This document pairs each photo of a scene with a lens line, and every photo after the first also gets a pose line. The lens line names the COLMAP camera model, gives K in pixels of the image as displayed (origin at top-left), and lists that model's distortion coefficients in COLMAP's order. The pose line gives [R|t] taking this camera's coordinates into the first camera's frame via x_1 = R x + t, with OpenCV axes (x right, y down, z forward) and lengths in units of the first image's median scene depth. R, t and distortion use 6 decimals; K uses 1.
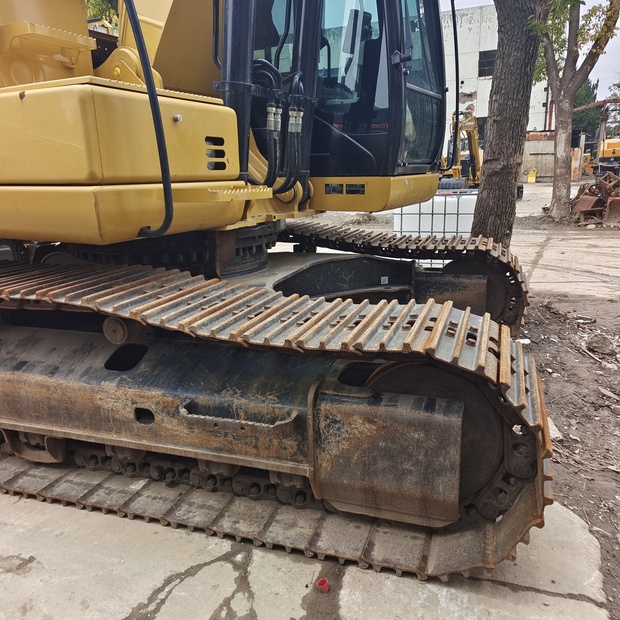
lens RADIAL K [[555.1, 0, 317.6], [0, 555.1, 309.5], [0, 0, 1]] dist [0.039569, 0.003565]
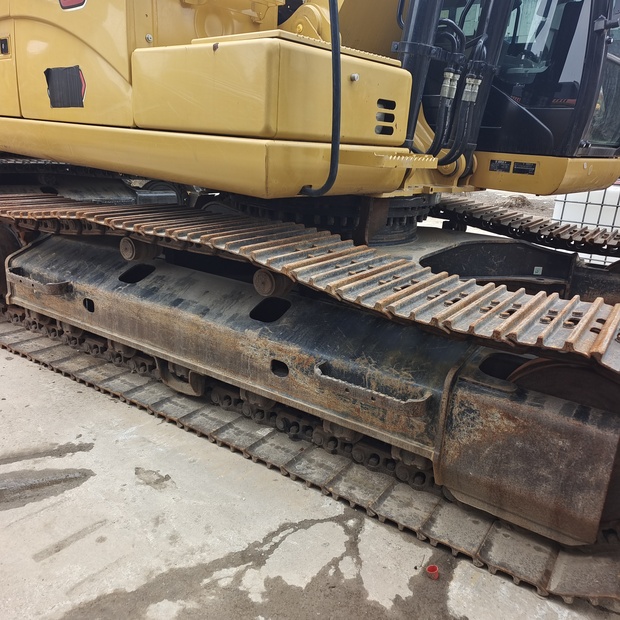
lens RADIAL K [[555.1, 0, 317.6], [0, 555.1, 309.5], [0, 0, 1]] dist [0.039569, 0.003565]
pose [[0.963600, 0.153886, -0.218620, -0.034853], [-0.142981, 0.987592, 0.064953, 0.005674], [0.225902, -0.031330, 0.973646, 0.015691]]
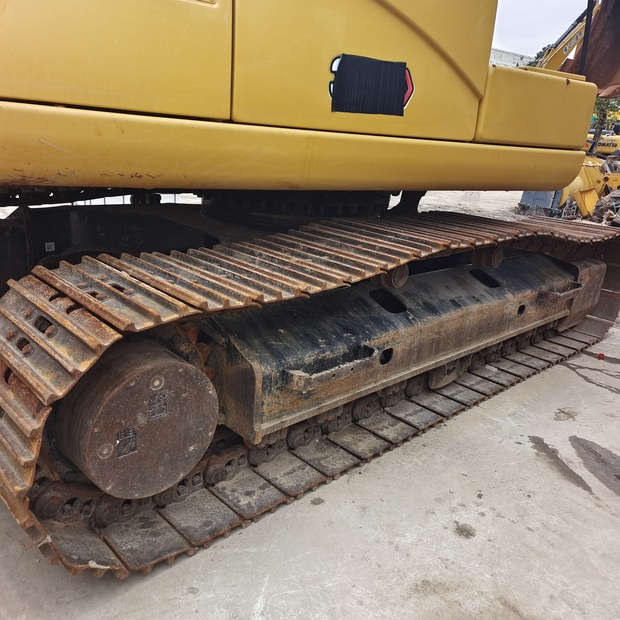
lens RADIAL K [[555.1, 0, 317.6], [0, 555.1, 309.5], [0, 0, 1]] dist [0.039569, 0.003565]
pose [[0.456242, -0.217170, 0.862949, -1.872094], [0.131788, 0.975559, 0.175833, -0.142608], [-0.880043, 0.033504, 0.473711, 0.805932]]
